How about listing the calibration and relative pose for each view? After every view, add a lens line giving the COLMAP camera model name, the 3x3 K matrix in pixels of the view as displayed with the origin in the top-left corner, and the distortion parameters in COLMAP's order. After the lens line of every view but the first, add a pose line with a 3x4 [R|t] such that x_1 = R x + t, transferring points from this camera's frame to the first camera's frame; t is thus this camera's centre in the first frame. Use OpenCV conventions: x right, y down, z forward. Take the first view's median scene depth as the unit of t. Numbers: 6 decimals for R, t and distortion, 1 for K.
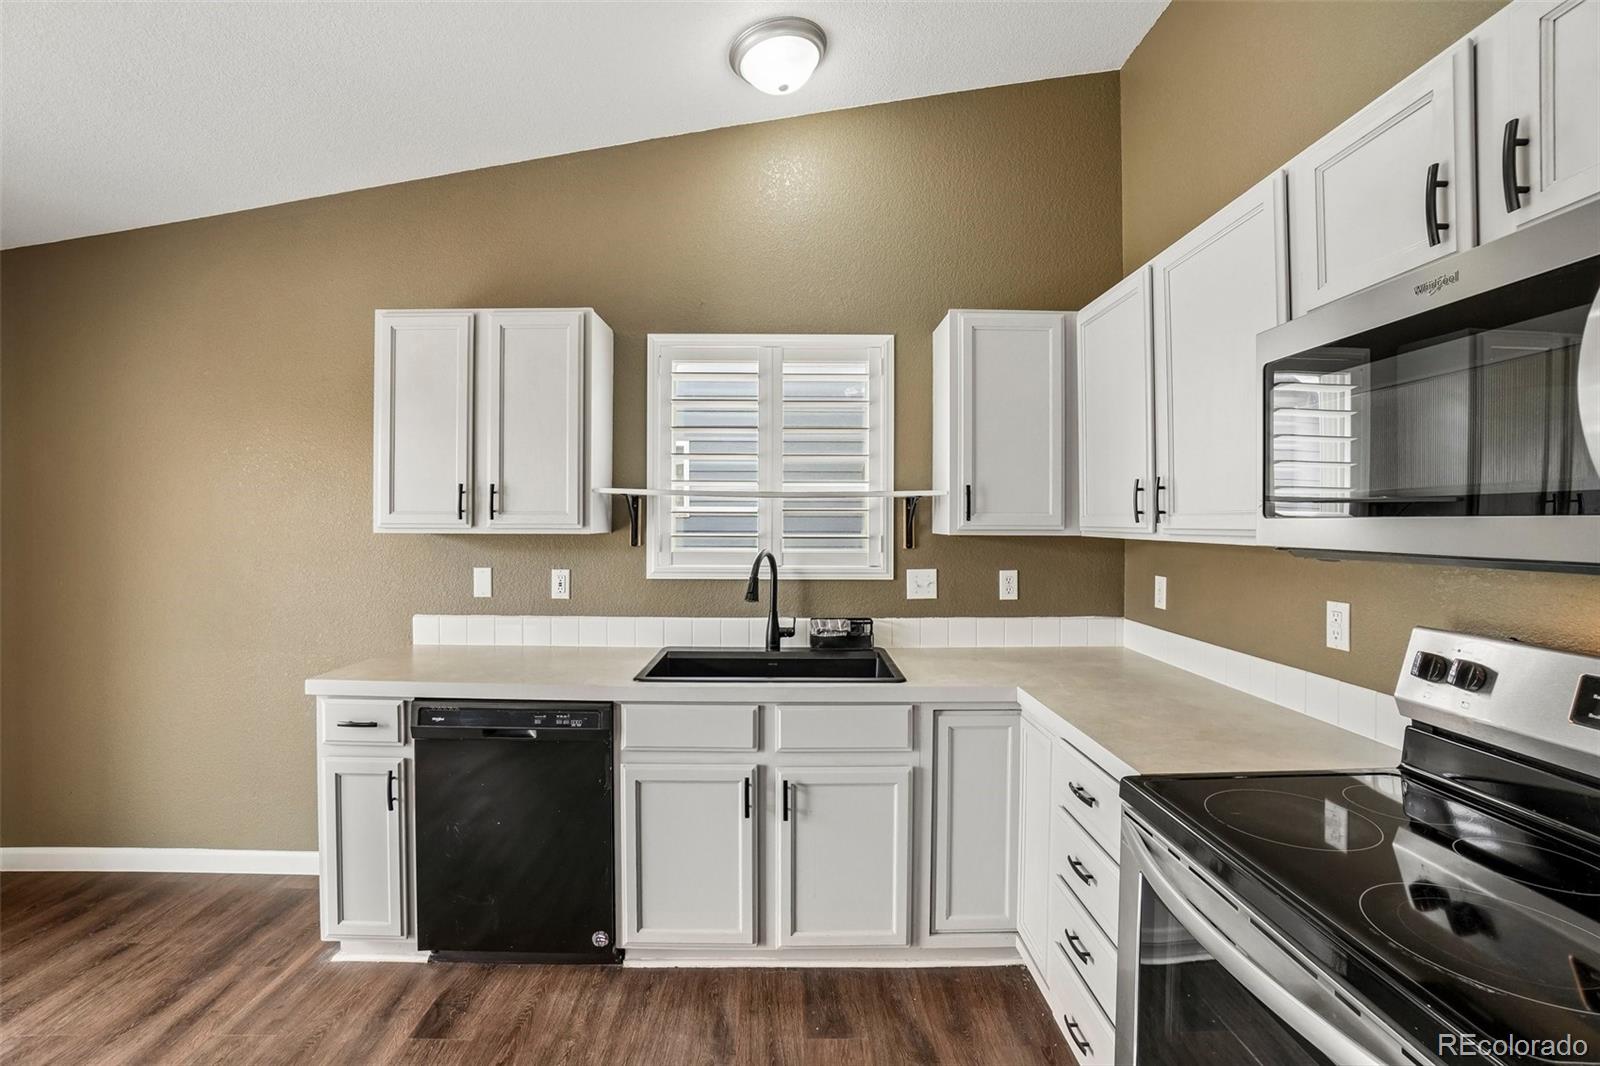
lens RADIAL K [[708.4, 0, 787.0], [0, 708.4, 530.8], [0, 0, 1]] dist [-0.050602, 0.012035]
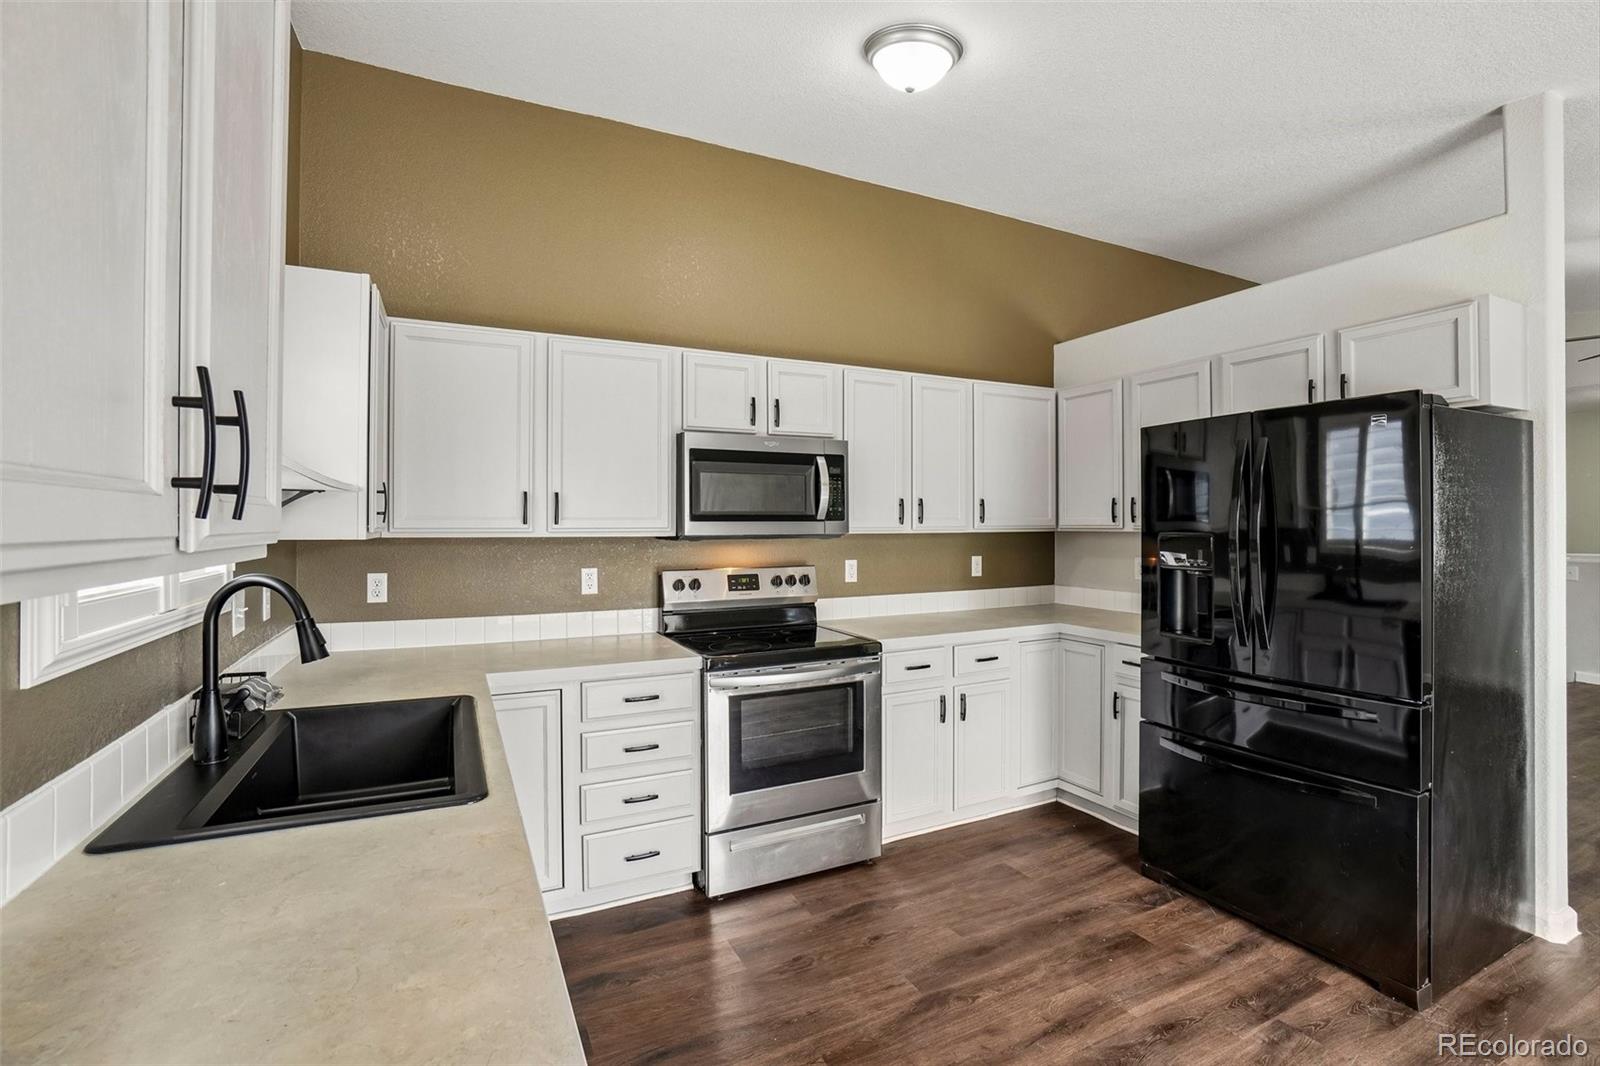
lens RADIAL K [[708.4, 0, 800.3], [0, 708.4, 524.7], [0, 0, 1]] dist [-0.050602, 0.012035]
pose [[-0.438703, 0.001082, 0.898631, -0.862031], [0.013384, 0.999896, 0.005330, -0.010735], [-0.898532, 0.014366, -0.438672, 1.013937]]
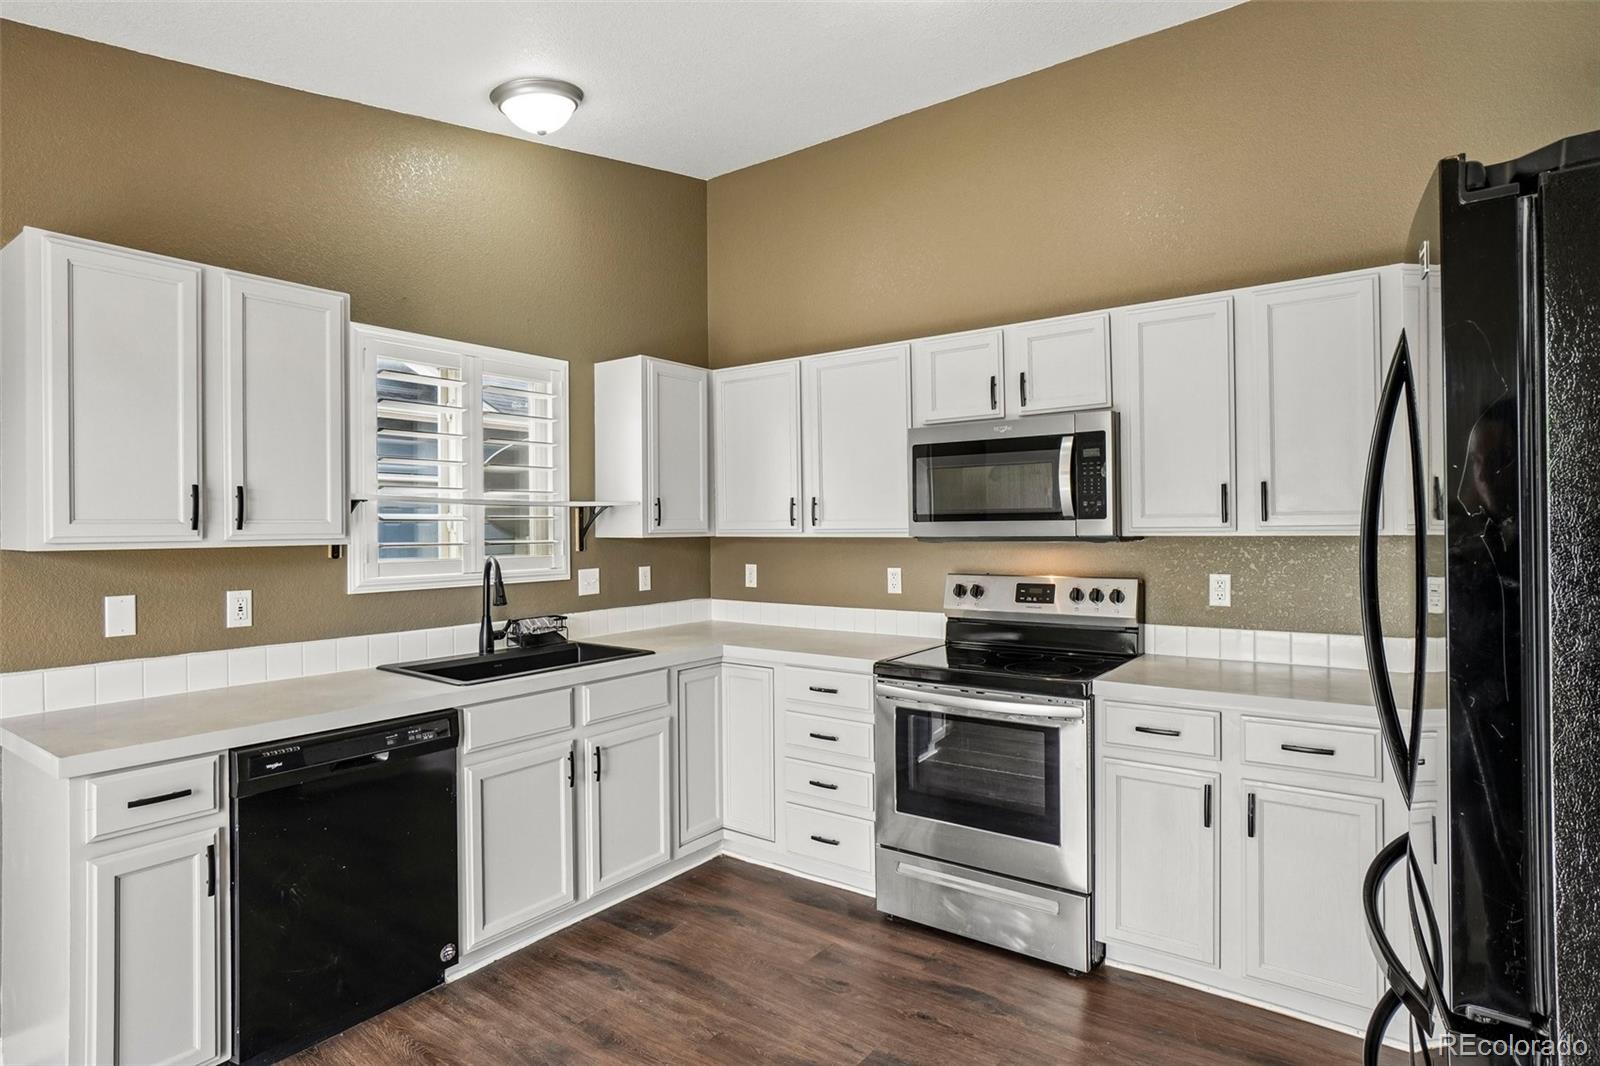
lens RADIAL K [[845.8, 0, 795.2], [0, 845.8, 528.7], [0, 0, 1]] dist [-0.033486, 0.014353]
pose [[0.595775, -0.010745, 0.803080, -0.915286], [0.020767, 0.999782, -0.002030, -0.001757], [-0.802883, 0.017887, 0.595868, -0.112389]]
